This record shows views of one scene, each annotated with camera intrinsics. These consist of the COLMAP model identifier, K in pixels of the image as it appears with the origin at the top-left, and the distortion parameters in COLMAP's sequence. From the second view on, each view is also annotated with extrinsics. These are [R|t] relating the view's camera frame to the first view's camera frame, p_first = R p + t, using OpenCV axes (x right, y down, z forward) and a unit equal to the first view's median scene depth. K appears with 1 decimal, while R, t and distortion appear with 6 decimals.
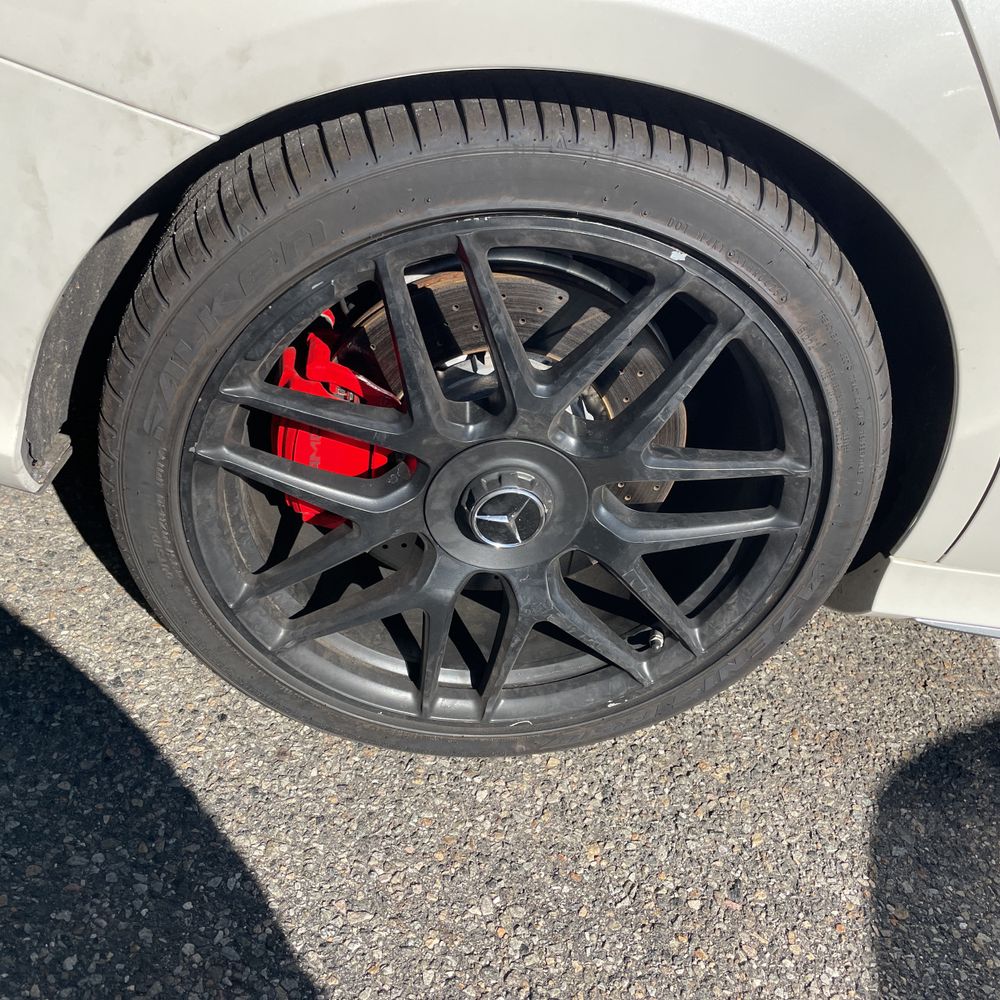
lens RADIAL K [[1027.1, 0, 498.9], [0, 1027.1, 477.5], [0, 0, 1]] dist [0.044648, -0.021742]
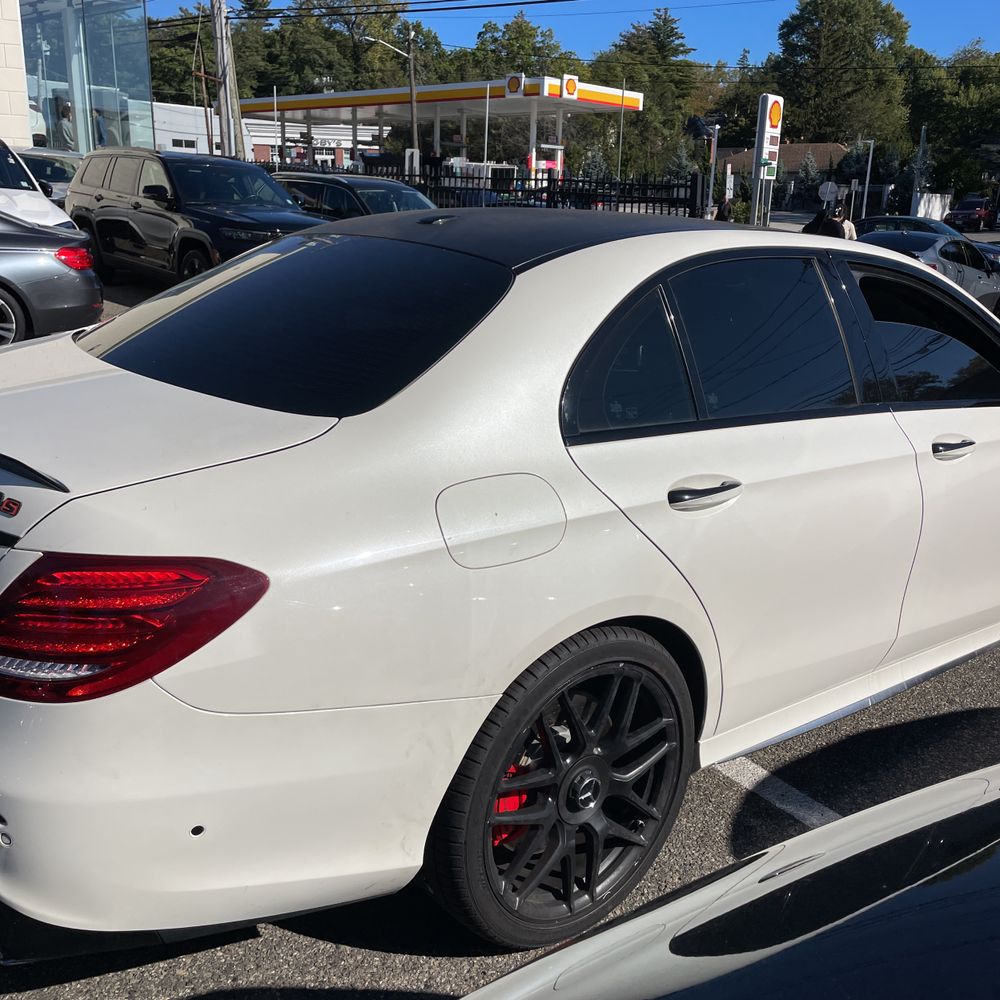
lens RADIAL K [[998.0, 0, 495.8], [0, 998.0, 505.0], [0, 0, 1]] dist [0.085701, -0.110538]
pose [[0.813544, -0.318639, 0.486432, -0.983071], [0.445725, 0.878935, -0.169712, -0.223487], [-0.373465, 0.354883, 0.857078, -1.020027]]
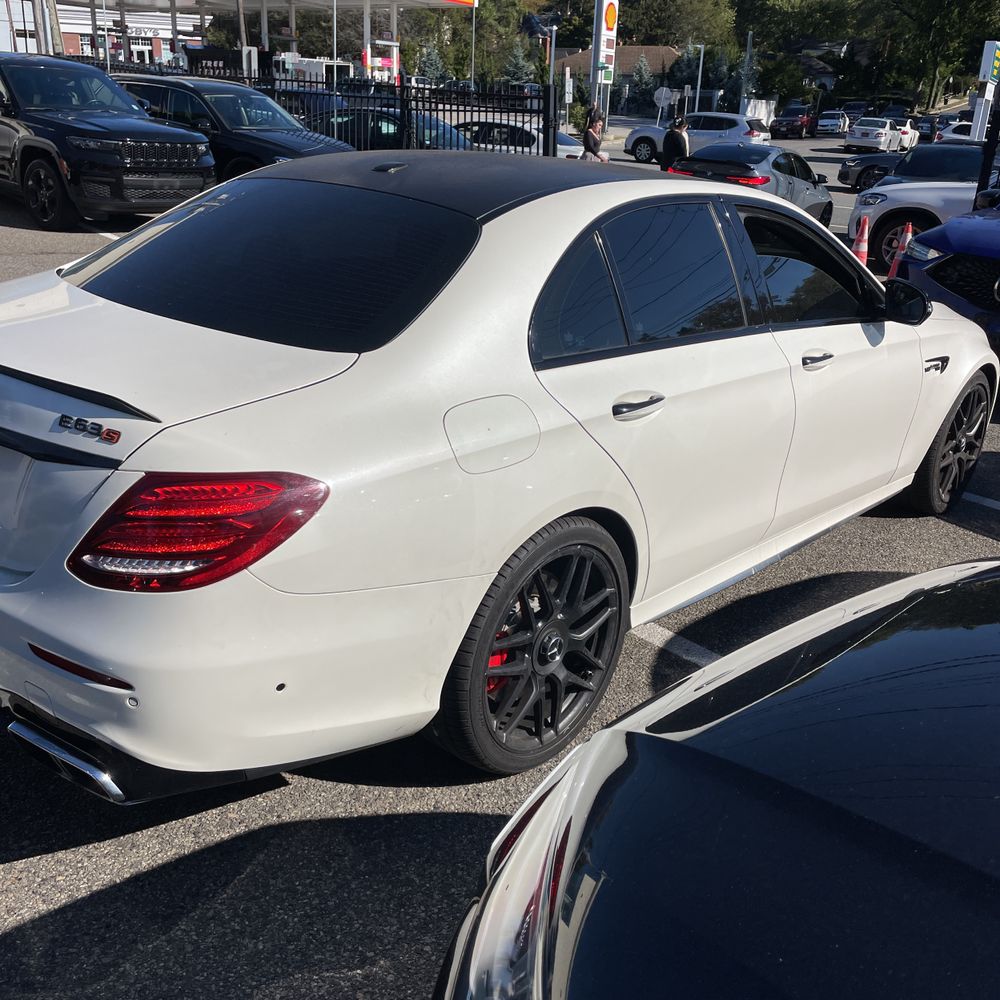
lens RADIAL K [[998.0, 0, 495.8], [0, 998.0, 505.0], [0, 0, 1]] dist [0.085701, -0.110538]
pose [[0.719156, -0.395637, 0.571214, -1.451561], [0.494276, 0.869067, -0.020354, -0.316401], [-0.488371, 0.296975, 0.820548, -1.261574]]
